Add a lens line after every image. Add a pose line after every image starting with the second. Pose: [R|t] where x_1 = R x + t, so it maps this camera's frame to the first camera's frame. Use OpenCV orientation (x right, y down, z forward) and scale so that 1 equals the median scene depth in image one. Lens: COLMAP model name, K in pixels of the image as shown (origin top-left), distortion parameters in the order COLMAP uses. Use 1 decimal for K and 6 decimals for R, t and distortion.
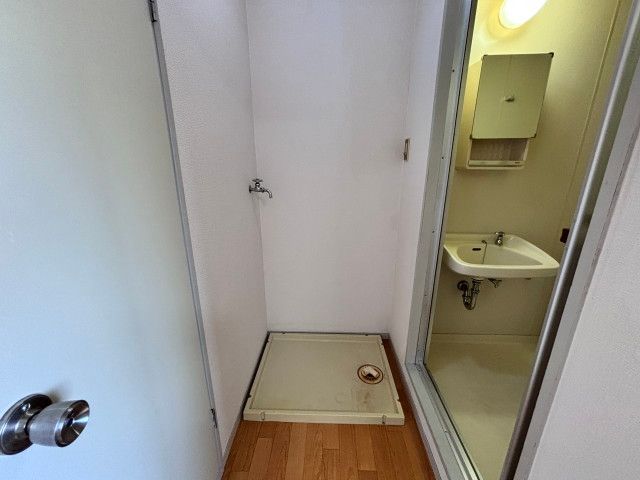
lens RADIAL K [[260.7, 0, 320.0], [0, 260.7, 240.0], [0, 0, 1]] dist [-0.001978, -0.000204]
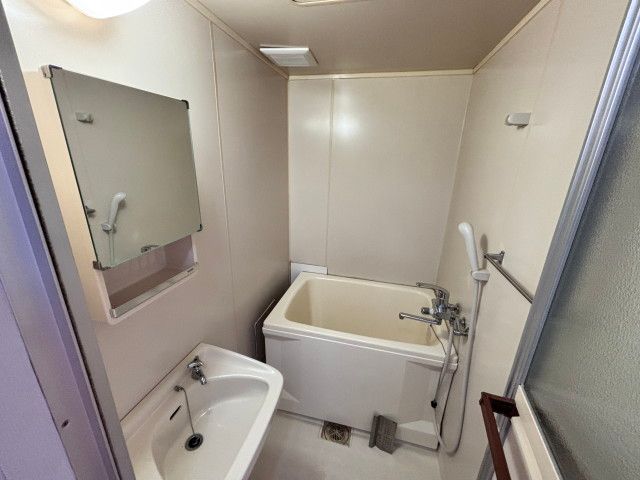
lens RADIAL K [[260.7, 0, 320.0], [0, 260.7, 240.0], [0, 0, 1]] dist [-0.001978, -0.000204]
pose [[0.208506, -0.295623, 0.932273, 0.251894], [0.245165, 0.938587, 0.242793, -0.395306], [-0.946794, 0.177936, 0.268177, 0.489878]]
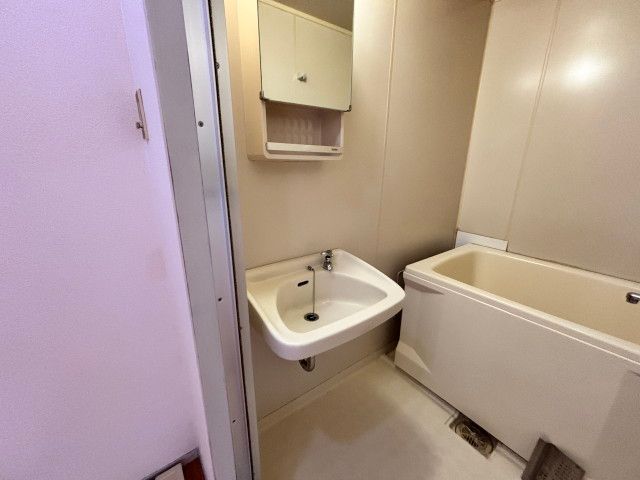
lens RADIAL K [[256.6, 0, 320.1], [0, 256.6, 236.9], [0, 0, 1]] dist [-0.001329, -0.000121]
pose [[0.783288, -0.166970, 0.598816, 0.278177], [0.163616, 0.984665, 0.060538, -0.113754], [-0.599741, 0.050557, 0.798595, 0.469761]]
